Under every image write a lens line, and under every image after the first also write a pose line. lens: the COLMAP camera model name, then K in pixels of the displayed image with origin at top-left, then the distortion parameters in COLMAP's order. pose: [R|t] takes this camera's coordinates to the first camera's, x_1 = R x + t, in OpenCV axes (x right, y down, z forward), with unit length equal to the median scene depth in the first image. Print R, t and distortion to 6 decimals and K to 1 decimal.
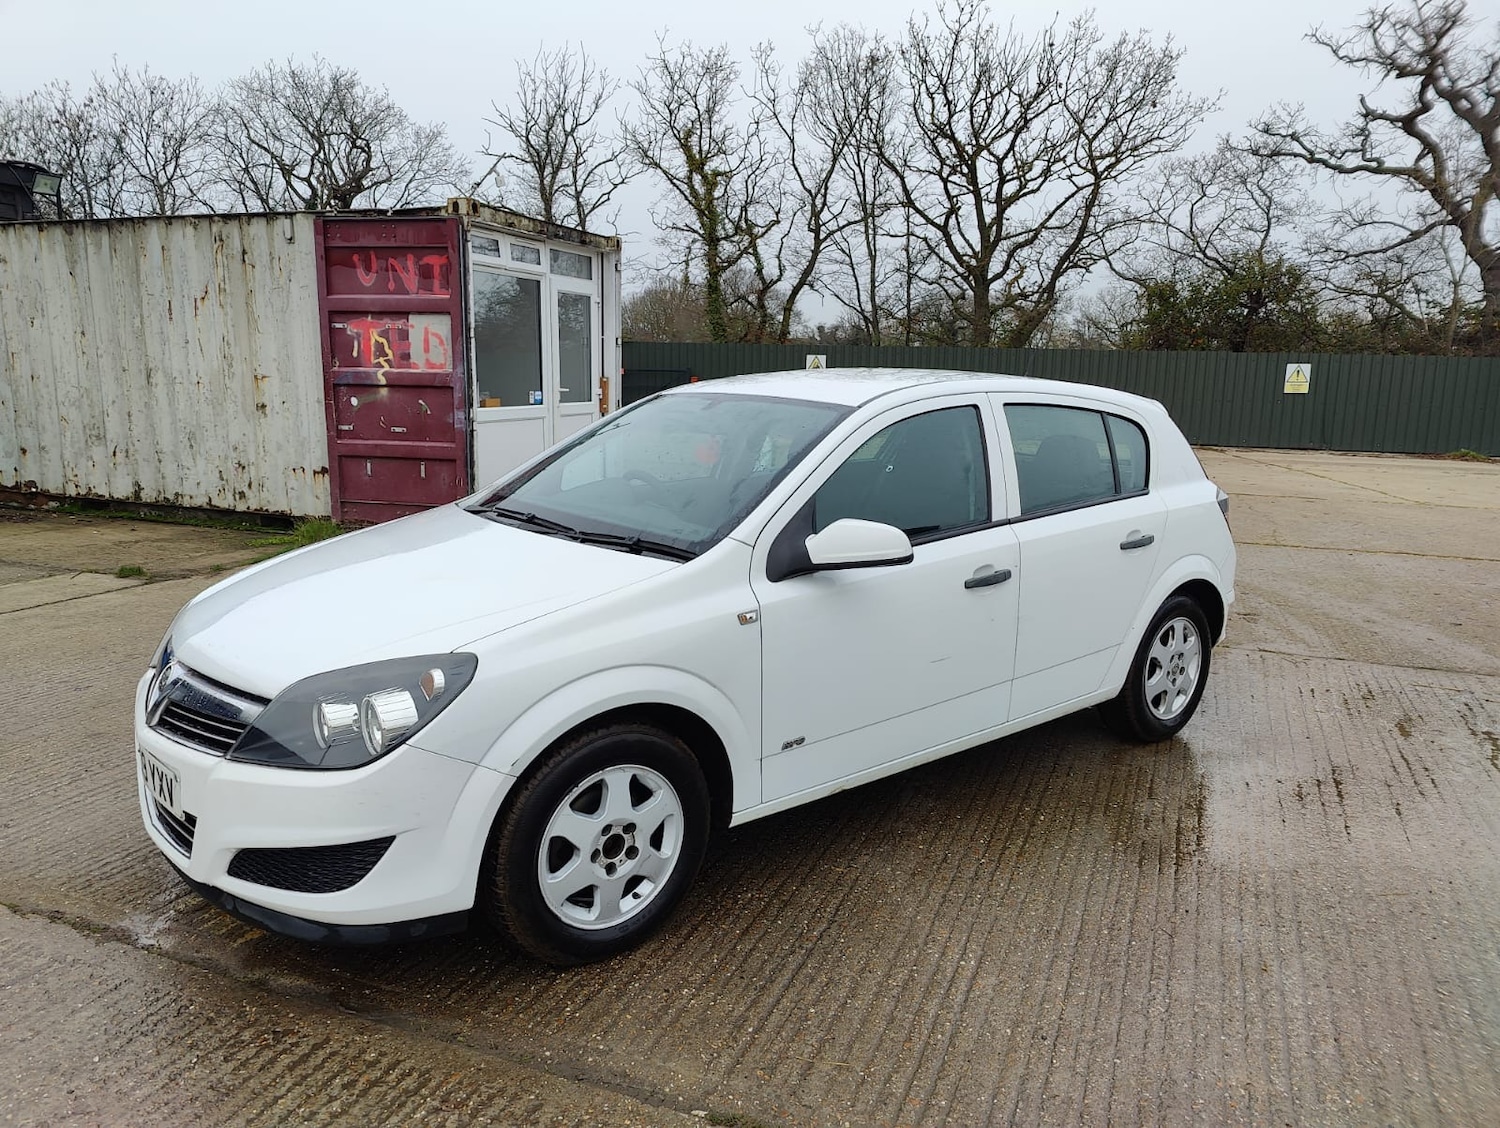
lens RADIAL K [[1032.4, 0, 733.9], [0, 1032.4, 556.4], [0, 0, 1]] dist [0.048466, -0.050736]
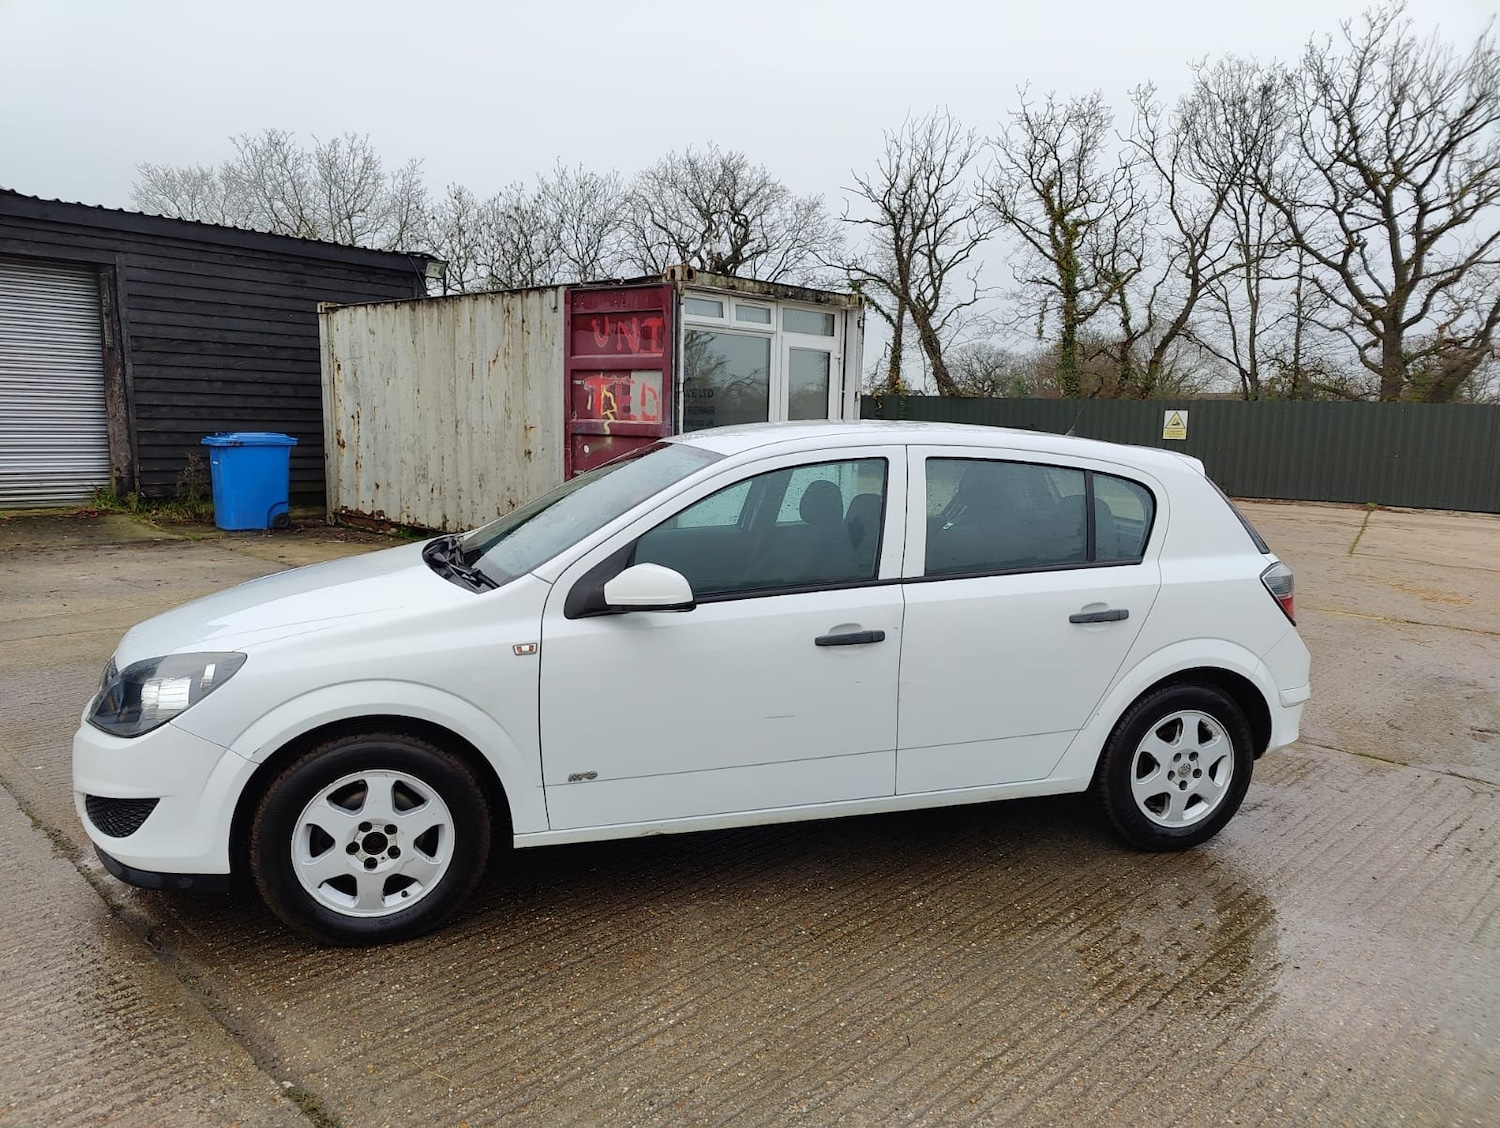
lens RADIAL K [[1032.4, 0, 738.8], [0, 1032.4, 560.6], [0, 0, 1]] dist [0.048466, -0.050736]
pose [[0.929174, 0.056793, -0.365253, 0.202944], [-0.074465, 0.996628, -0.034469, -0.003585], [0.362064, 0.059227, 0.930270, 0.029853]]
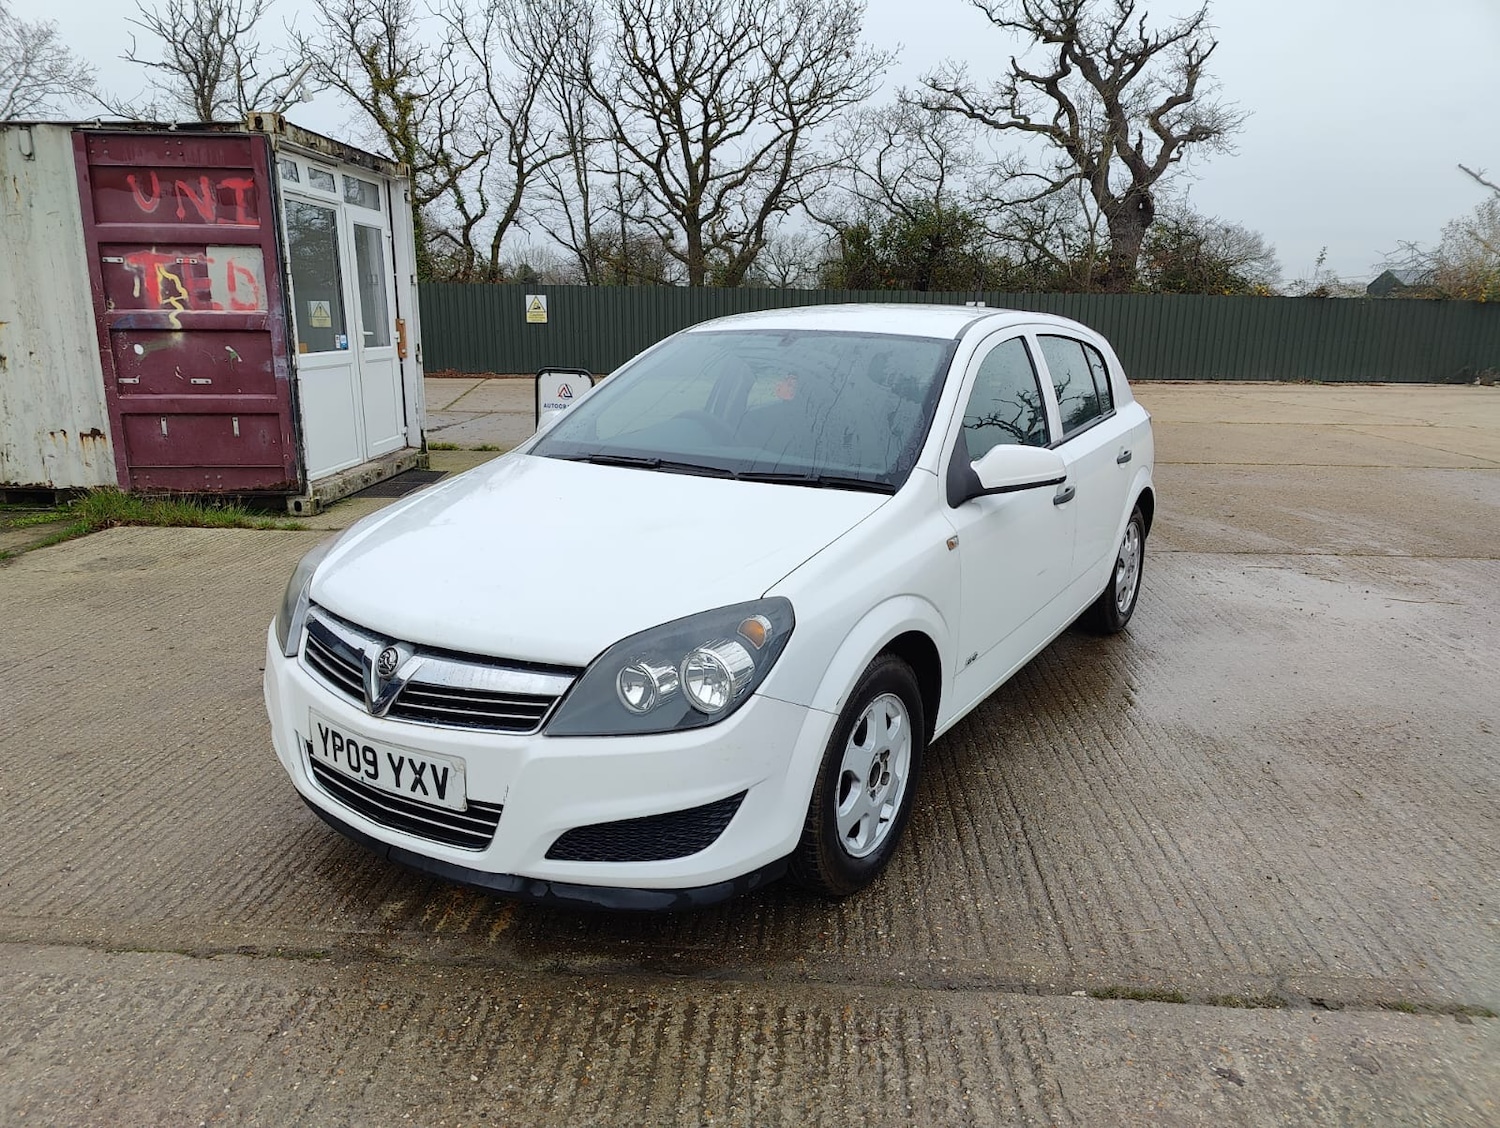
lens RADIAL K [[1032.4, 0, 739.7], [0, 1032.4, 555.5], [0, 0, 1]] dist [0.048466, -0.050736]
pose [[0.949500, -0.081288, 0.303053, -0.172186], [0.064911, 0.995853, 0.063743, -0.003118], [-0.306978, -0.040852, 0.950839, 0.024520]]
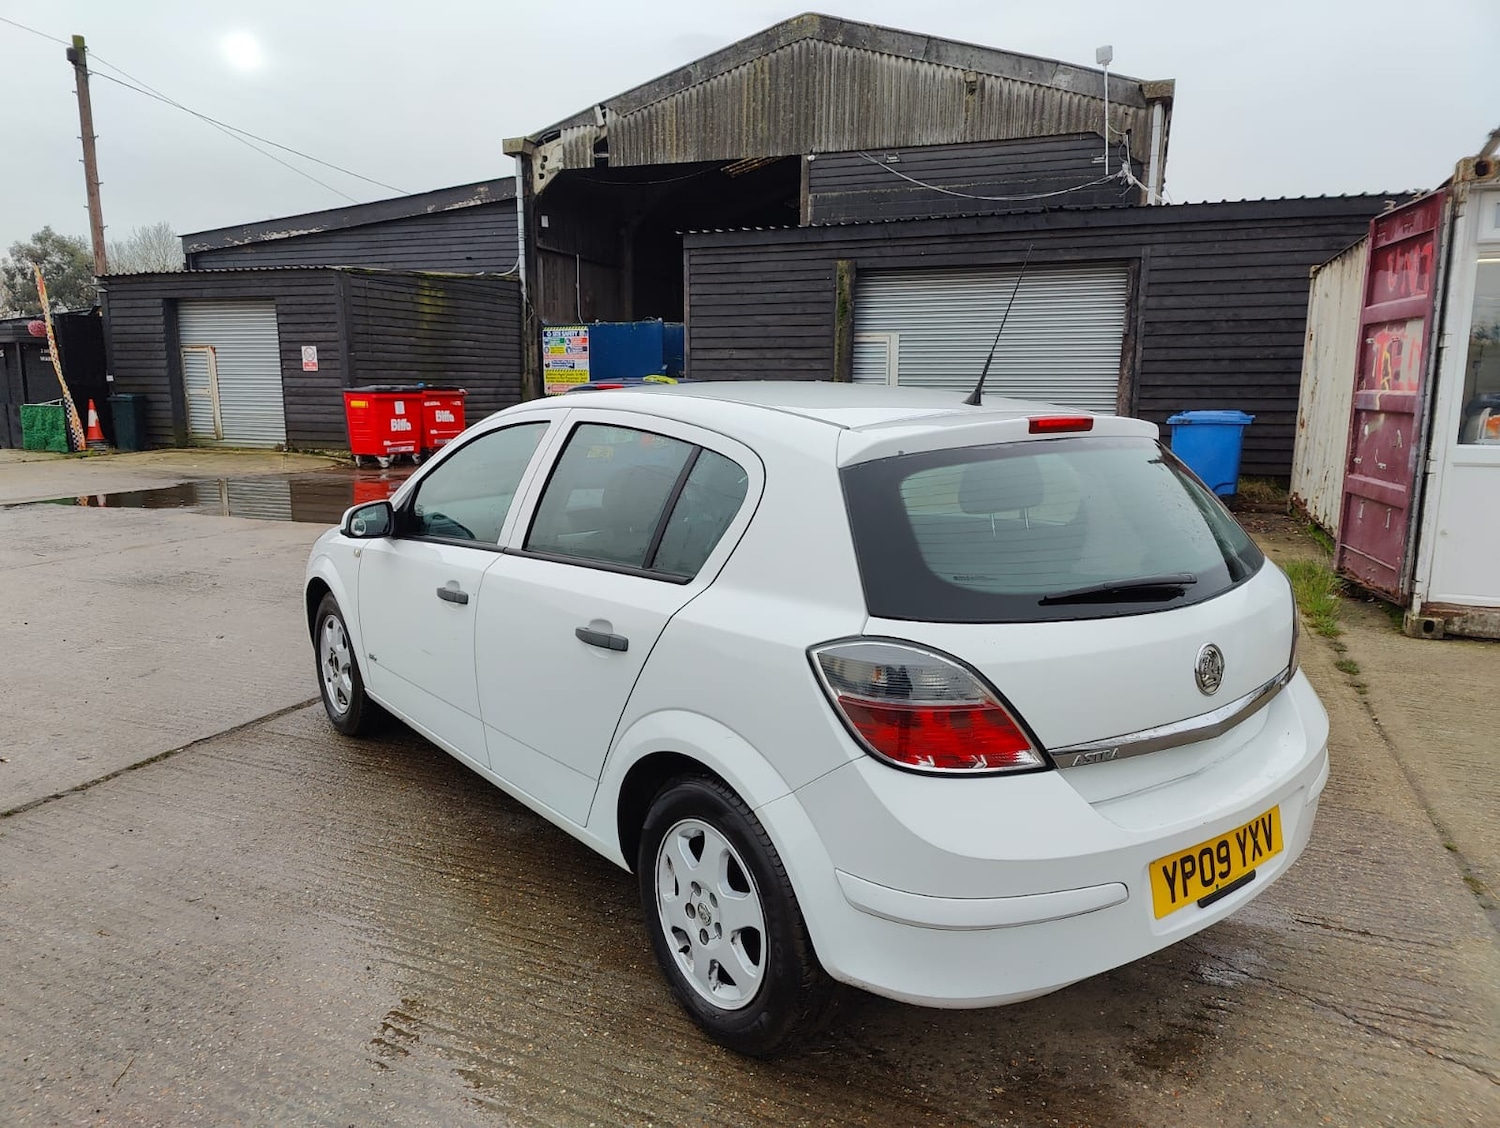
lens RADIAL K [[1038.0, 0, 736.6], [0, 1038.0, 551.3], [0, 0, 1]] dist [0.044641, -0.042482]
pose [[-0.010275, 0.144606, -0.989436, 0.496978], [-0.180164, 0.973027, 0.144079, -0.085500], [0.983583, 0.179741, 0.016055, 0.509996]]
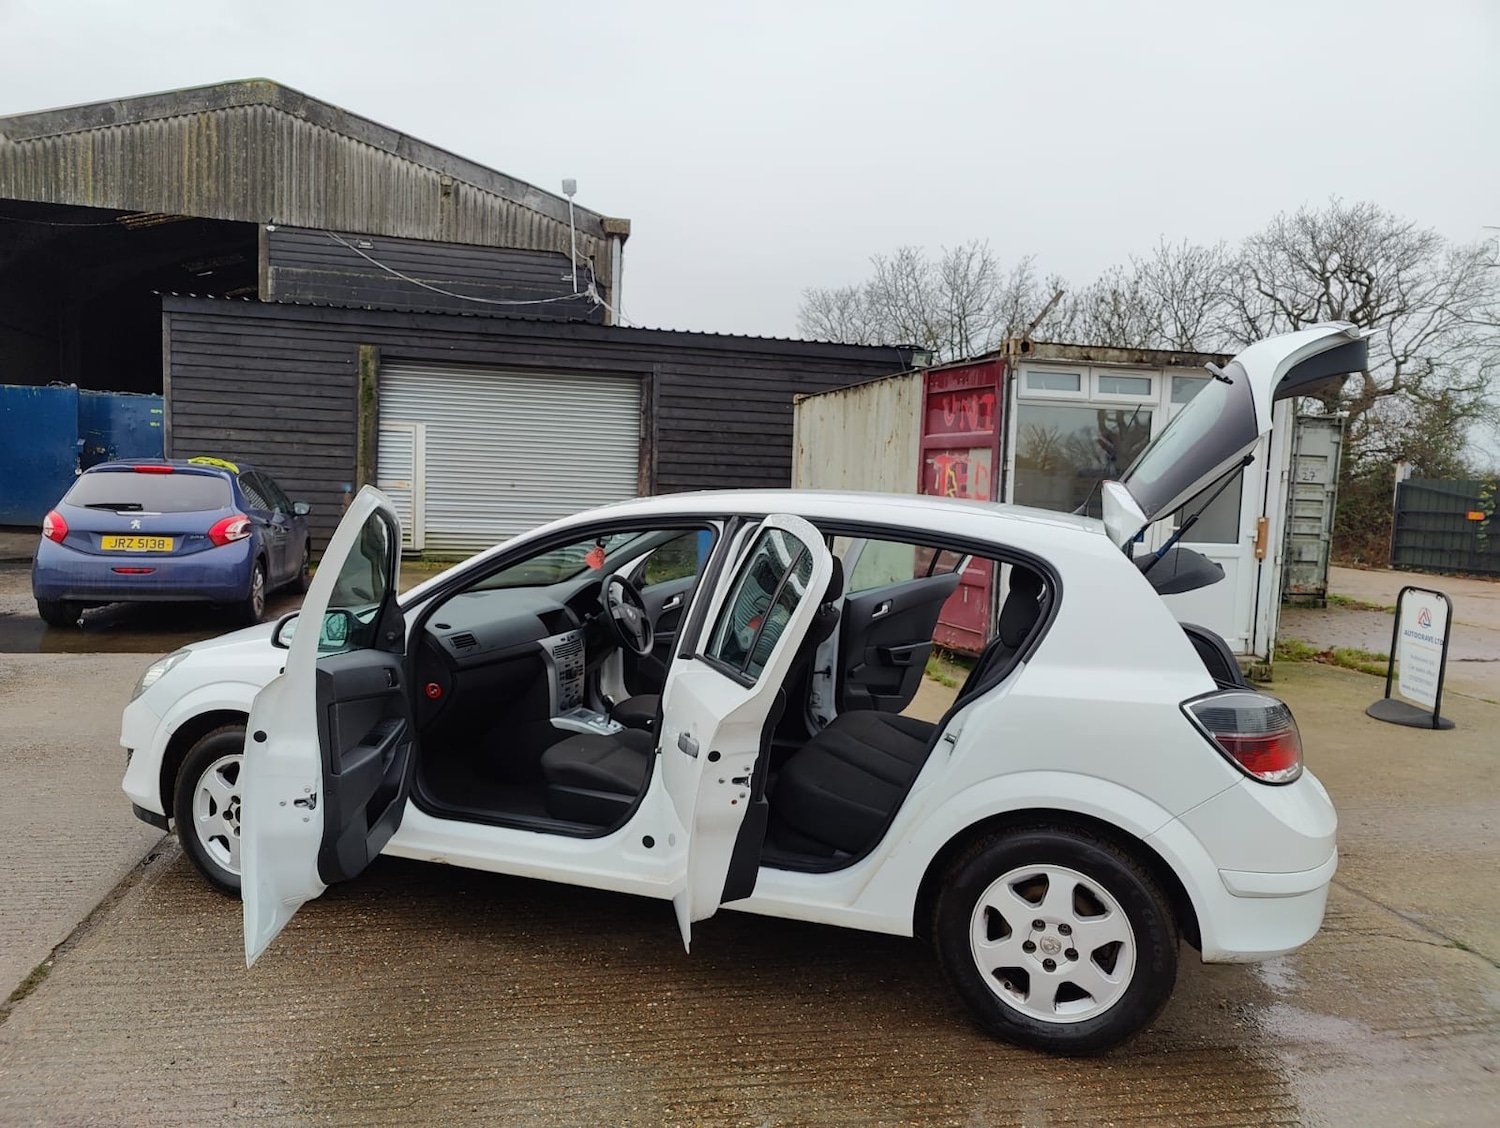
lens RADIAL K [[1038.0, 0, 742.6], [0, 1038.0, 547.5], [0, 0, 1]] dist [0.044641, -0.042482]
pose [[0.556090, 0.055223, -0.829286, 0.445644], [-0.174884, 0.983226, -0.051797, -0.036559], [0.812515, 0.173832, 0.556419, 0.226094]]
